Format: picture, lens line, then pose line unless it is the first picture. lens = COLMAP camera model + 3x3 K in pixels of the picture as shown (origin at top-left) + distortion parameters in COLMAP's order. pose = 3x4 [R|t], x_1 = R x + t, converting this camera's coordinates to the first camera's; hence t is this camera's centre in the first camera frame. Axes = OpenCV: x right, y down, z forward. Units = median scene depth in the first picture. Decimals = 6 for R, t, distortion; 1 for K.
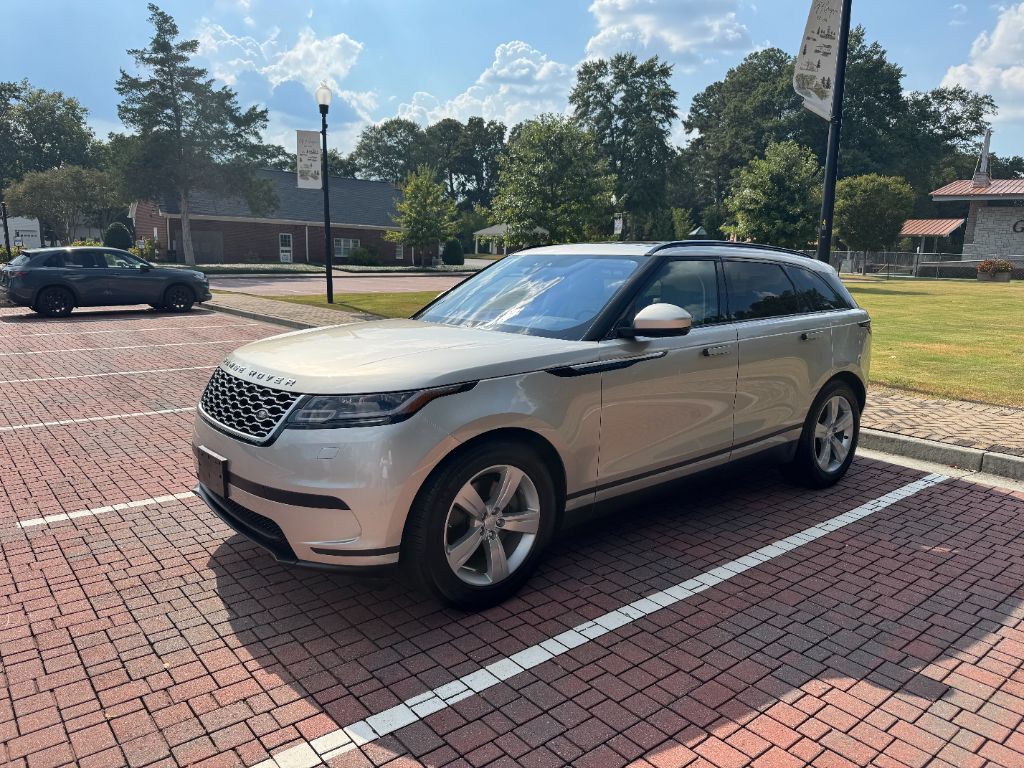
lens RADIAL K [[722.7, 0, 516.4], [0, 722.7, 384.6], [0, 0, 1]] dist [0.029675, -0.040131]
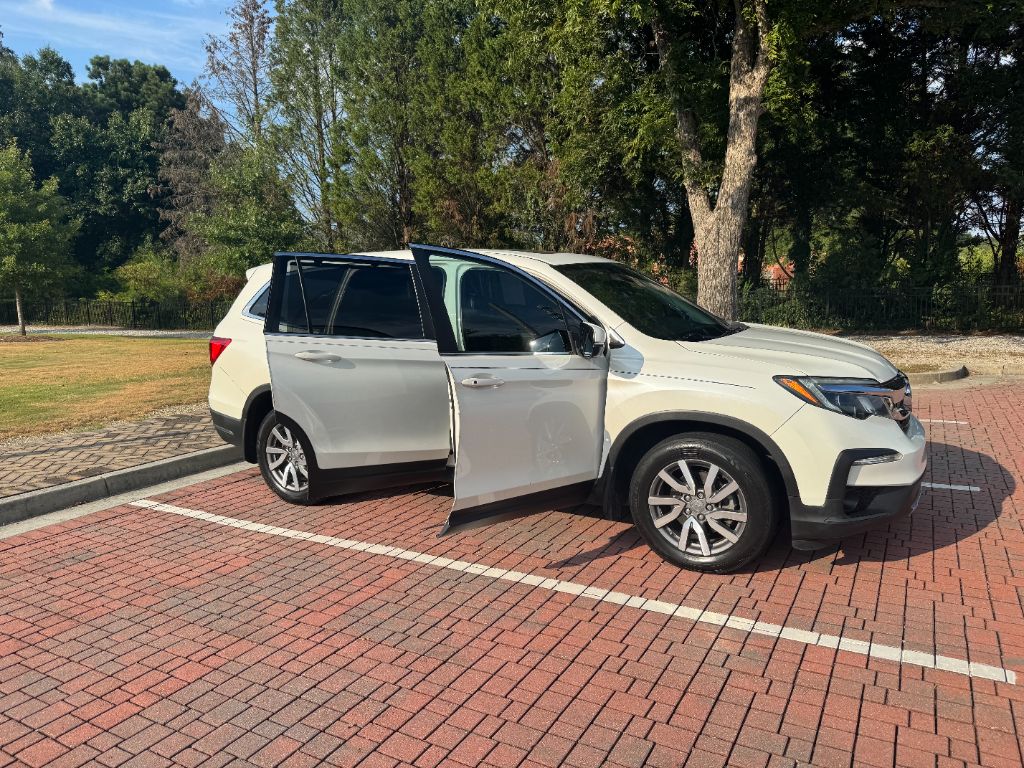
lens RADIAL K [[722.7, 0, 512.2], [0, 722.7, 387.4], [0, 0, 1]] dist [0.029675, -0.040131]
pose [[-0.352504, -0.136353, 0.925823, -0.061355], [0.176800, 0.961808, 0.208968, -0.017549], [-0.918958, 0.237347, -0.314934, 0.096600]]
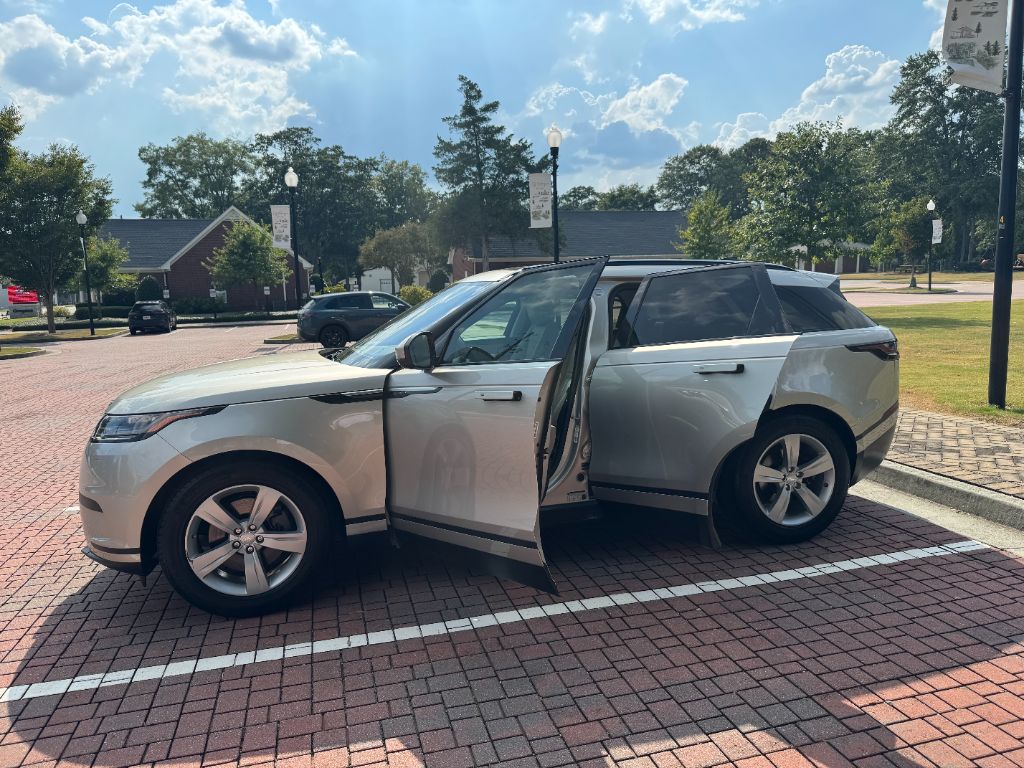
lens RADIAL K [[722.7, 0, 517.8], [0, 722.7, 387.2], [0, 0, 1]] dist [0.029675, -0.040131]
pose [[0.910383, 0.008136, -0.413687, 0.055119], [-0.022670, 0.999286, -0.030236, -0.000591], [0.413146, 0.036905, 0.909917, 0.012206]]
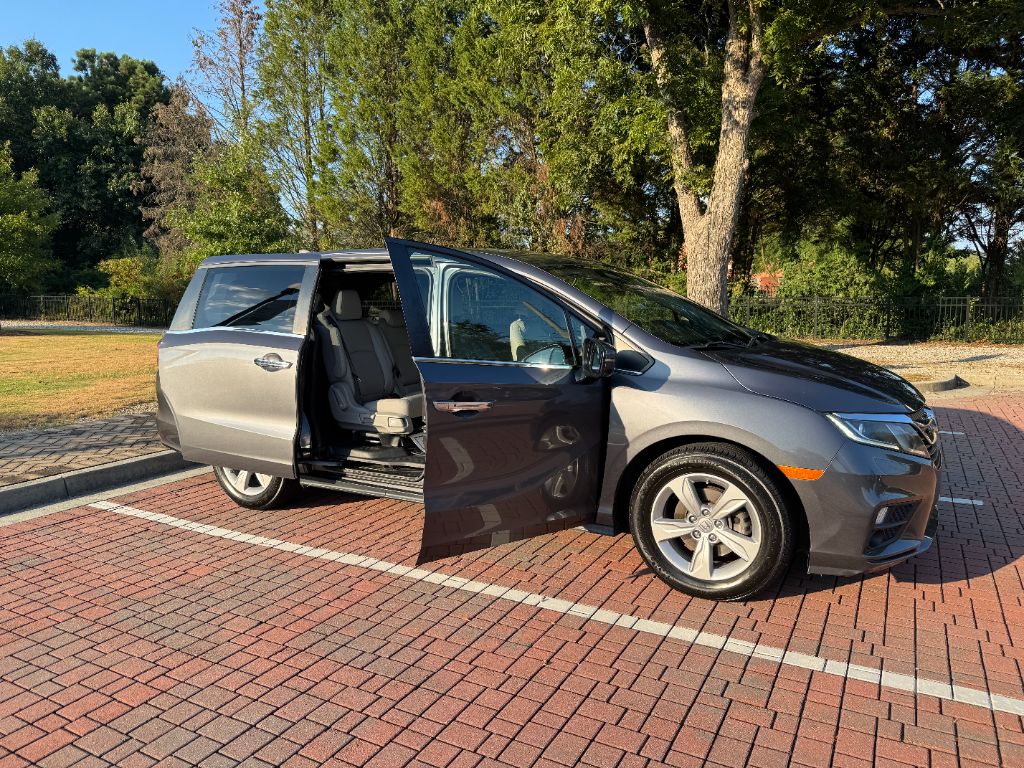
lens RADIAL K [[722.7, 0, 508.8], [0, 722.7, 388.3], [0, 0, 1]] dist [0.029675, -0.040131]
pose [[-0.364479, -0.138463, 0.920860, -0.055993], [0.157489, 0.965473, 0.207506, -0.015894], [-0.917798, 0.220657, -0.330088, 0.094749]]
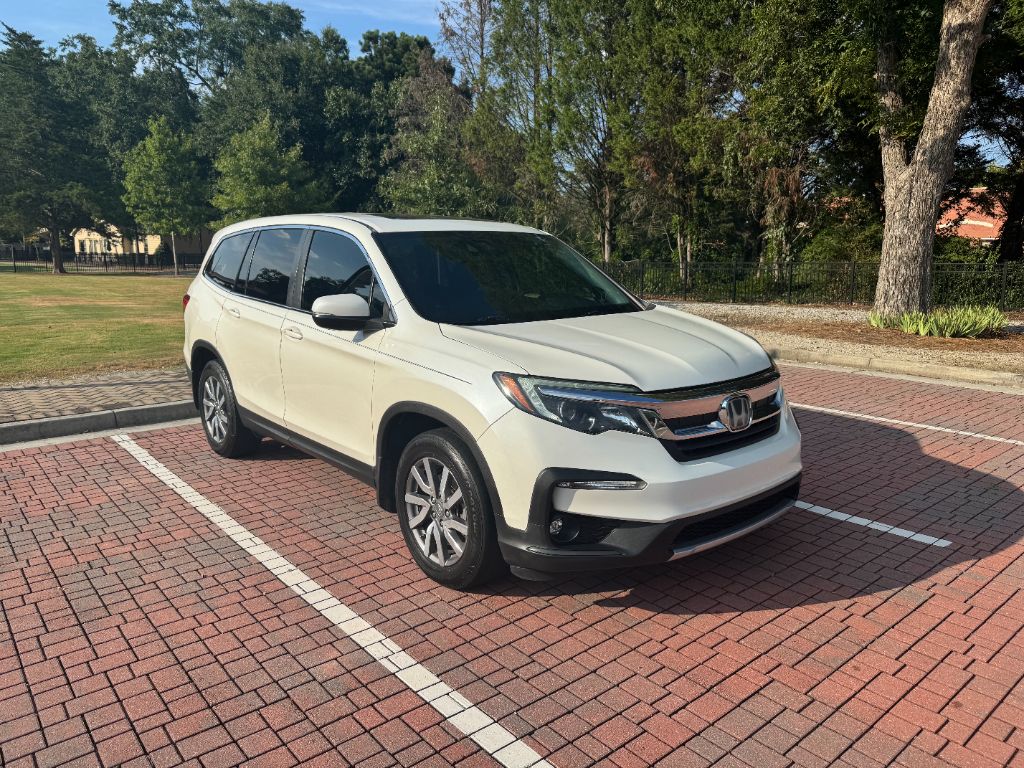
lens RADIAL K [[722.7, 0, 508.3], [0, 722.7, 387.0], [0, 0, 1]] dist [0.029675, -0.040131]
pose [[-0.001443, -0.201169, 0.979555, -0.063450], [0.170150, 0.965223, 0.198476, -0.008720], [-0.985417, 0.166958, 0.032836, 0.041132]]
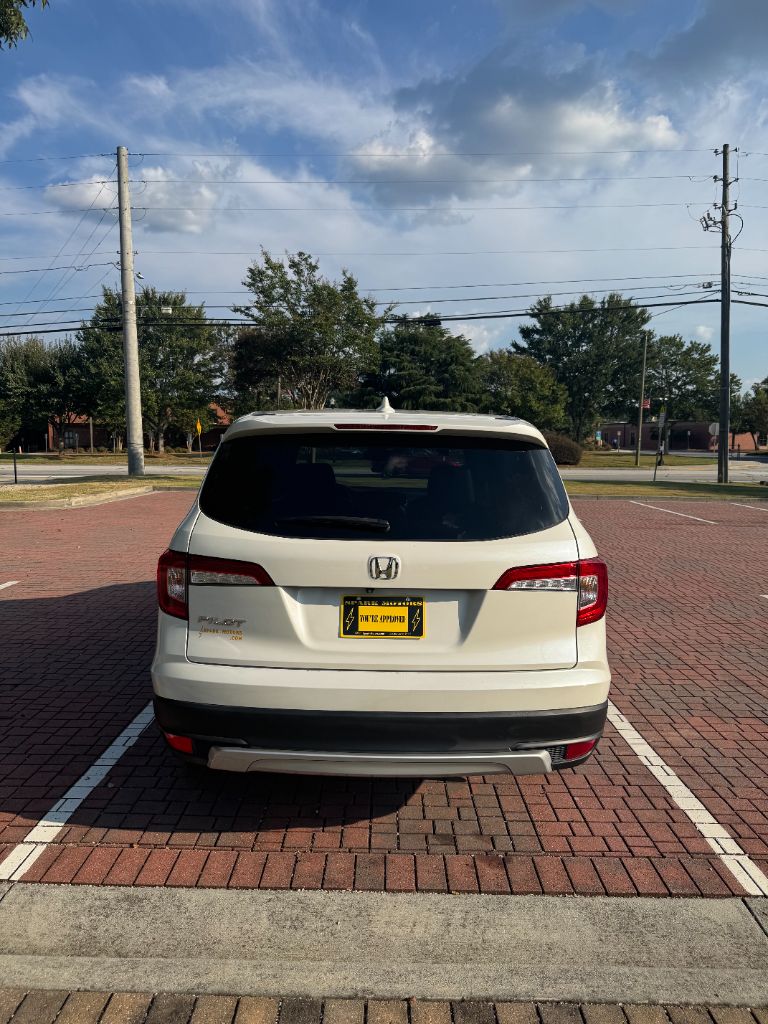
lens RADIAL K [[722.7, 0, 384.3], [0, 722.7, 519.0], [0, 0, 1]] dist [0.029675, -0.040131]
pose [[-0.642748, 0.053415, -0.764213, 0.135103], [-0.156068, 0.967516, 0.198887, -0.021795], [0.750012, 0.247103, -0.613533, 0.126482]]
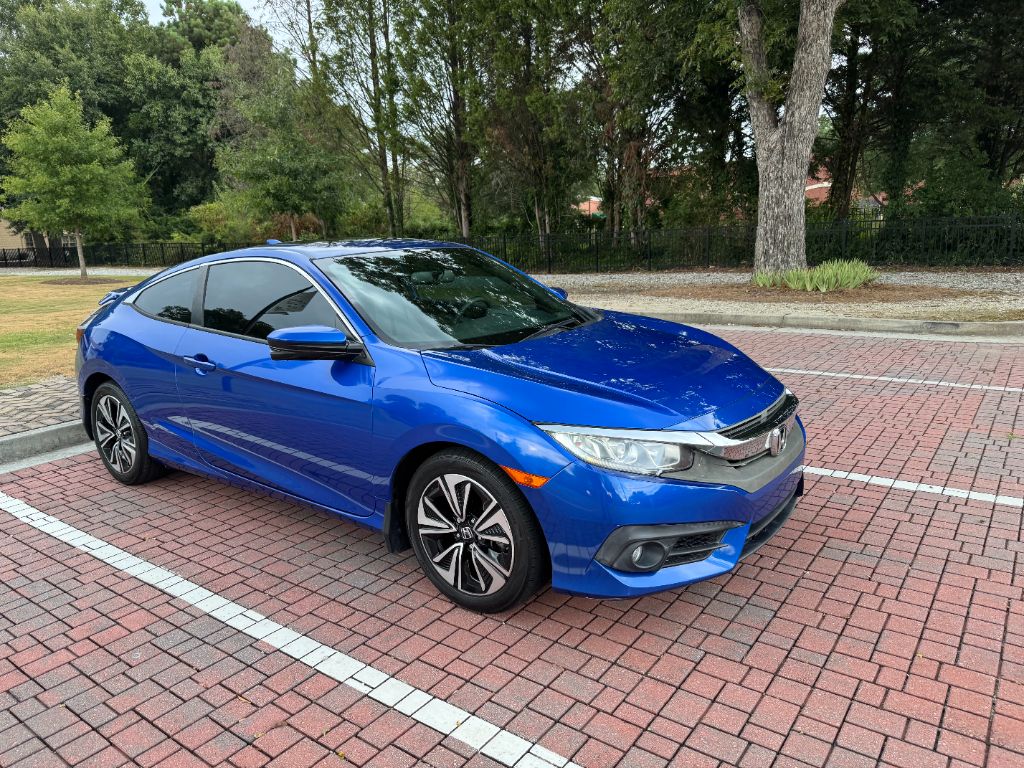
lens RADIAL K [[722.7, 0, 510.8], [0, 722.7, 386.3], [0, 0, 1]] dist [0.029675, -0.040131]
pose [[-0.232303, -0.217318, 0.948055, -0.042274], [0.200244, 0.943154, 0.265260, -0.009911], [-0.951808, 0.251463, -0.175581, 0.061919]]
